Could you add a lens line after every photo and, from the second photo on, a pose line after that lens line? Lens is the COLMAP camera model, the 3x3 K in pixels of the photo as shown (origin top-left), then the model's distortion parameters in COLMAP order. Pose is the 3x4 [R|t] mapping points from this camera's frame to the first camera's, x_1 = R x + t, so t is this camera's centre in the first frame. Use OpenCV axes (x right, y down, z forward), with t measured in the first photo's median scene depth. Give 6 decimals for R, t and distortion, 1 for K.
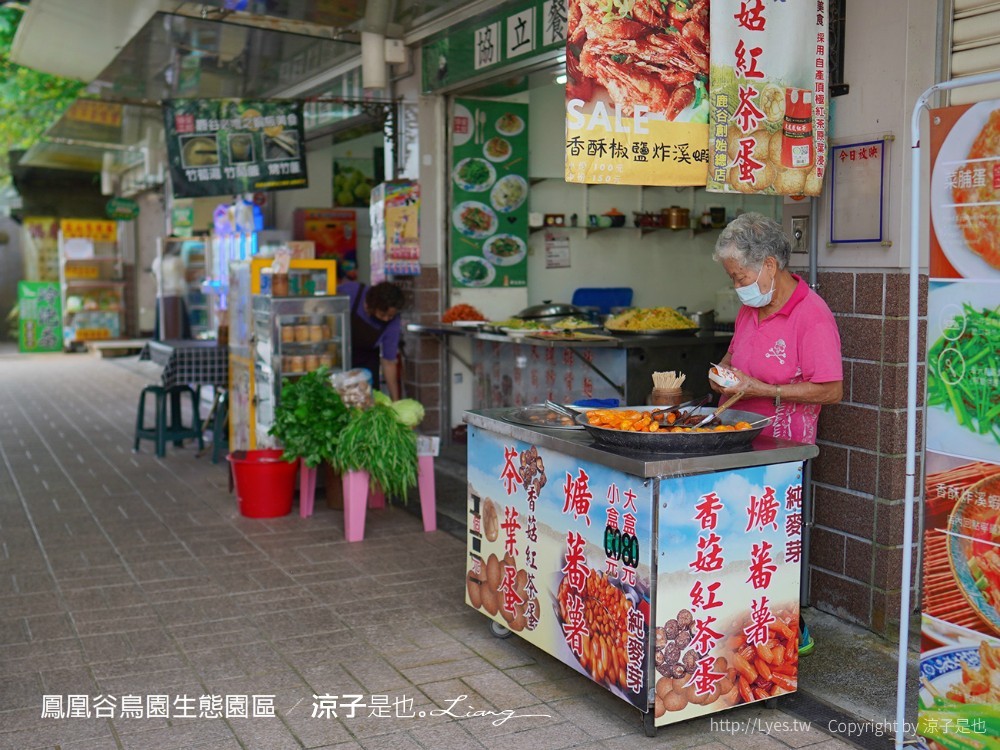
lens RADIAL K [[1149.6, 0, 501.4], [0, 1149.6, 376.1], [0, 0, 1]] dist [-0.012126, 0.000000]
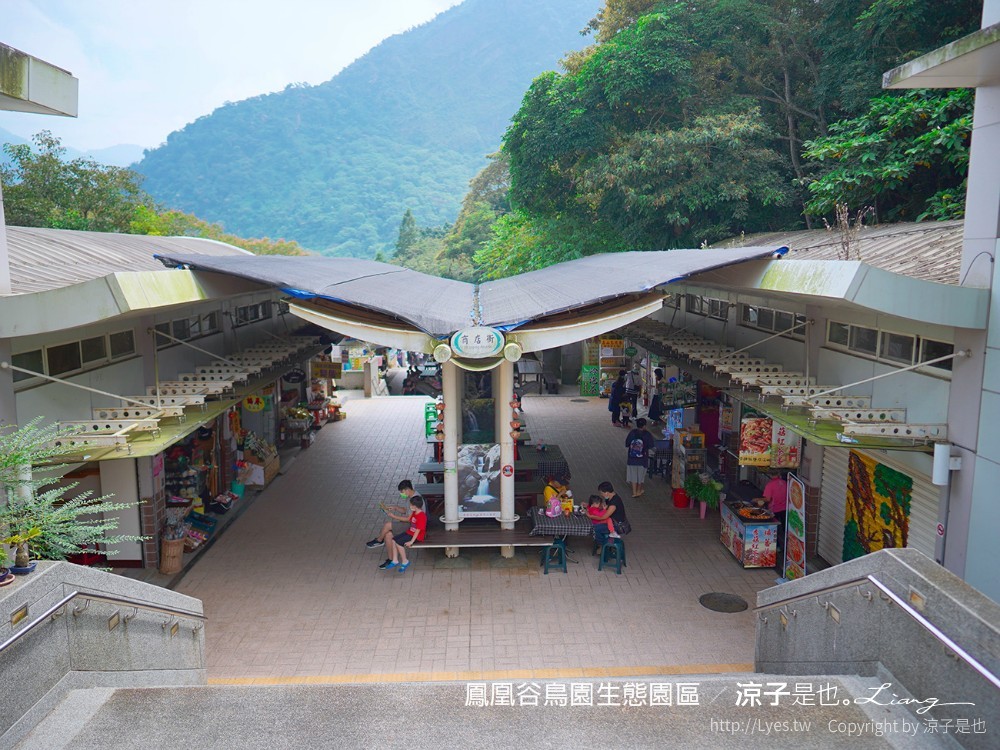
lens RADIAL K [[814.3, 0, 502.5], [0, 814.3, 373.7], [0, 0, 1]] dist [0.004611, 0.002994]
pose [[0.907728, 0.061187, -0.415074, 0.565383], [-0.042351, 0.997618, 0.054442, -0.705722], [0.417417, -0.031840, 0.908157, -2.691208]]
